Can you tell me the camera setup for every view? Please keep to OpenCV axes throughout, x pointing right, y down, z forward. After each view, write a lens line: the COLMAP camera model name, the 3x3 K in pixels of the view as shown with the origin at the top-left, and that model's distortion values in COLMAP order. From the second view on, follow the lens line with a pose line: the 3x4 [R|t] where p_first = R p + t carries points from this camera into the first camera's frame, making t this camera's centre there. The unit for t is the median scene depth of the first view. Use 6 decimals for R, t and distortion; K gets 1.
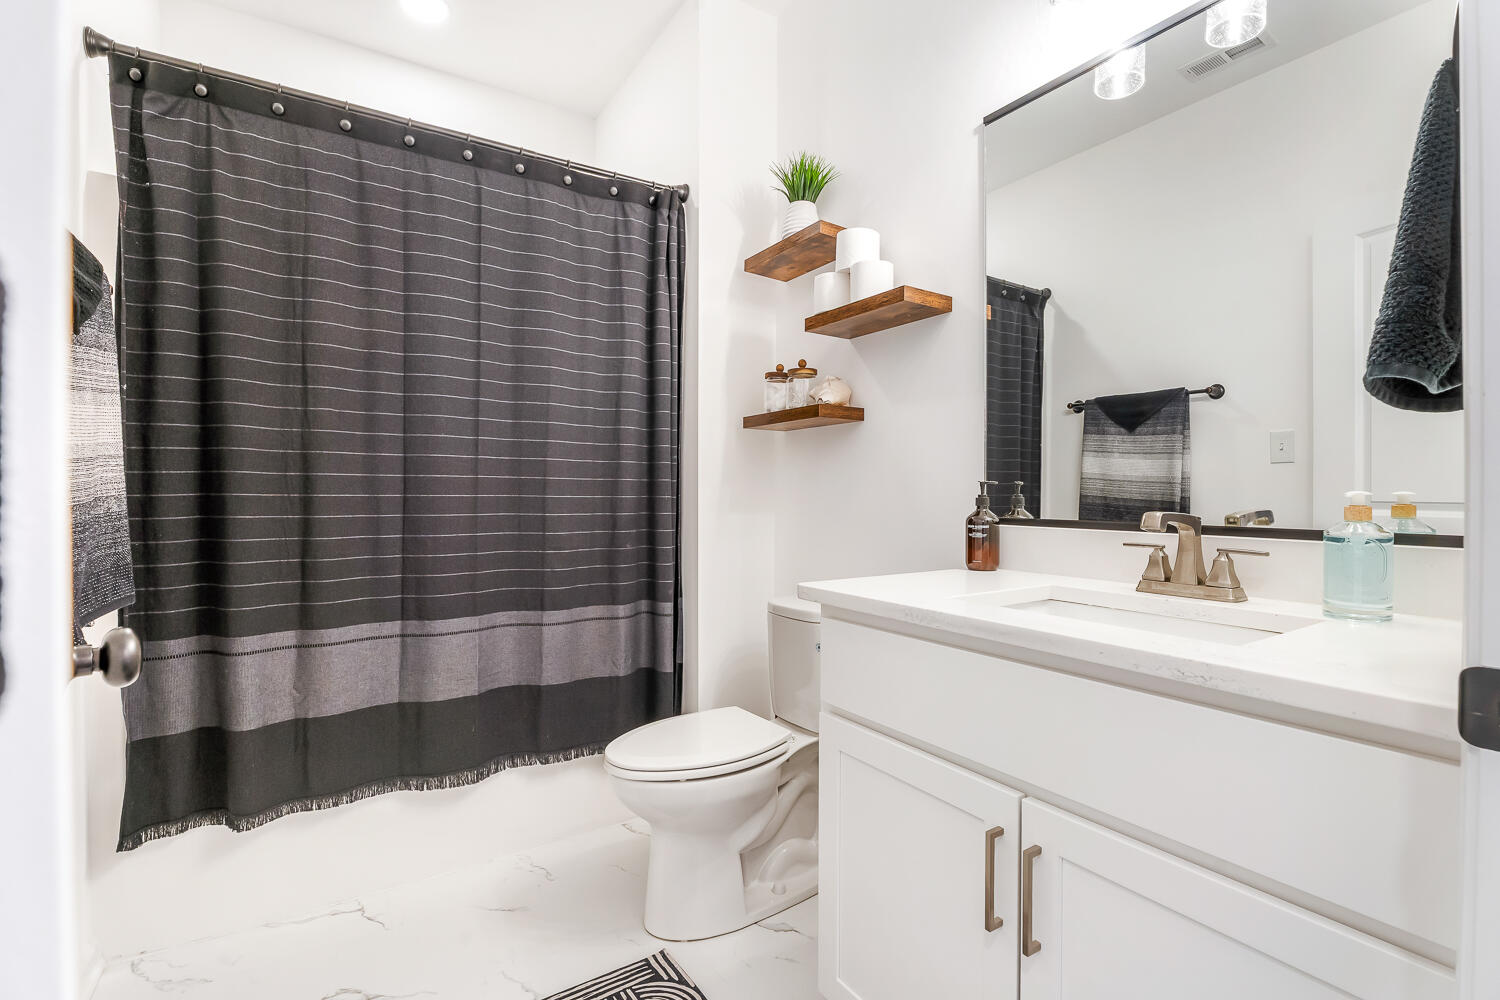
lens RADIAL K [[691.8, 0, 751.3], [0, 691.8, 494.6], [0, 0, 1]] dist [0.001556, 0.000239]
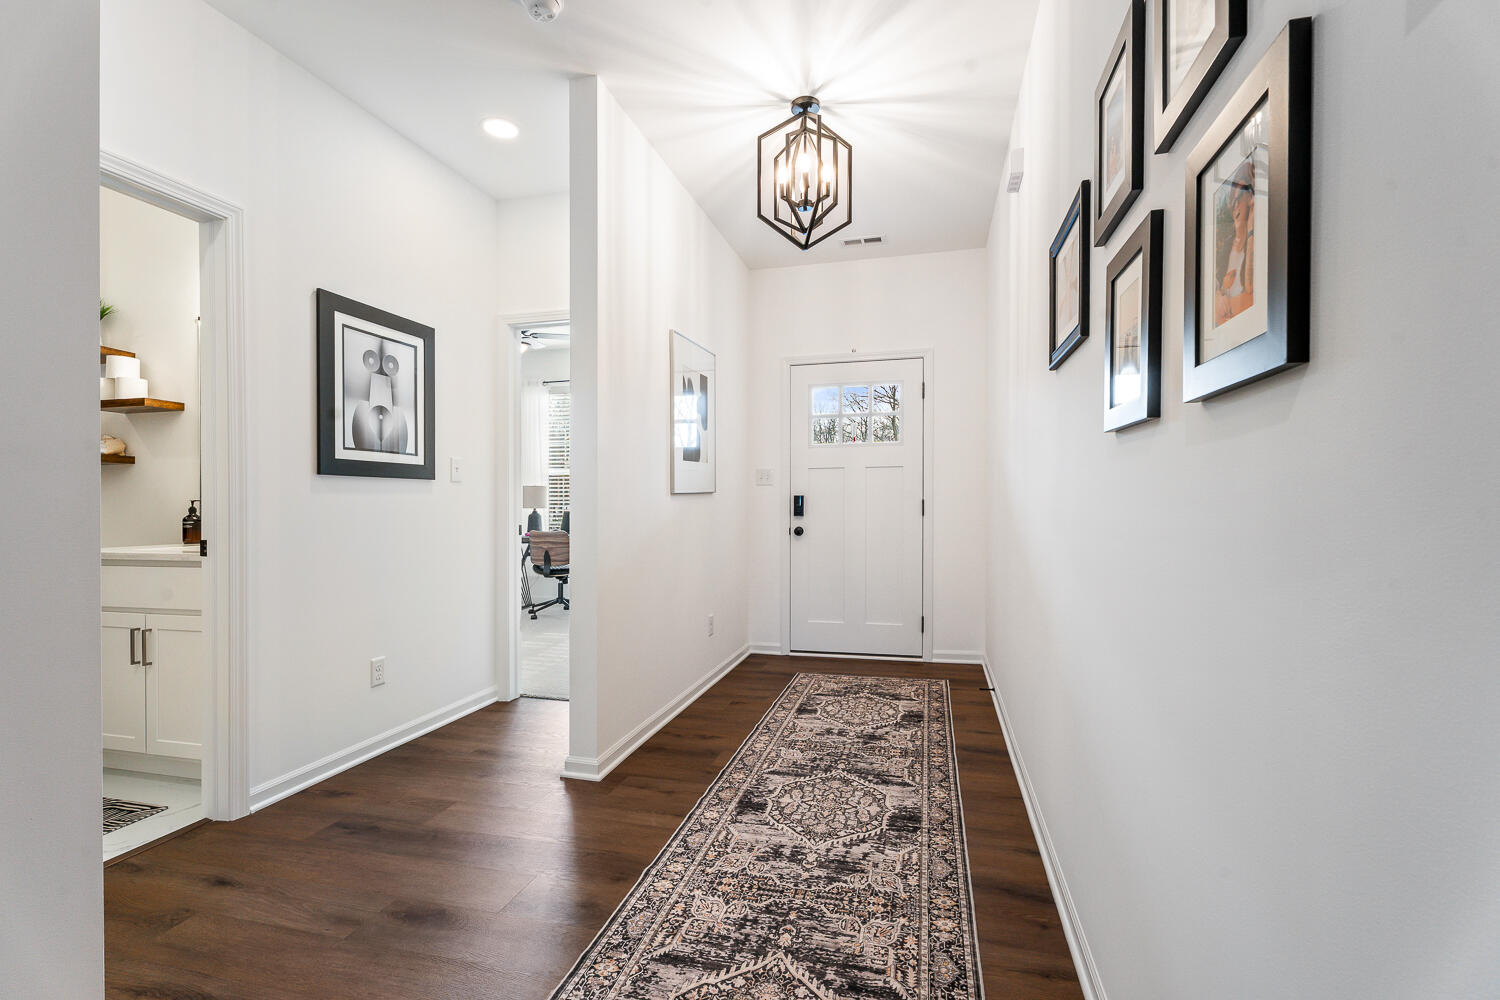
lens RADIAL K [[691.8, 0, 749.6], [0, 691.8, 502.6], [0, 0, 1]] dist [0.001556, 0.000239]
pose [[0.757098, -0.004219, 0.653287, 0.242065], [0.009608, 0.999943, -0.004677, 0.013475], [-0.653230, 0.009817, 0.757096, -1.602656]]
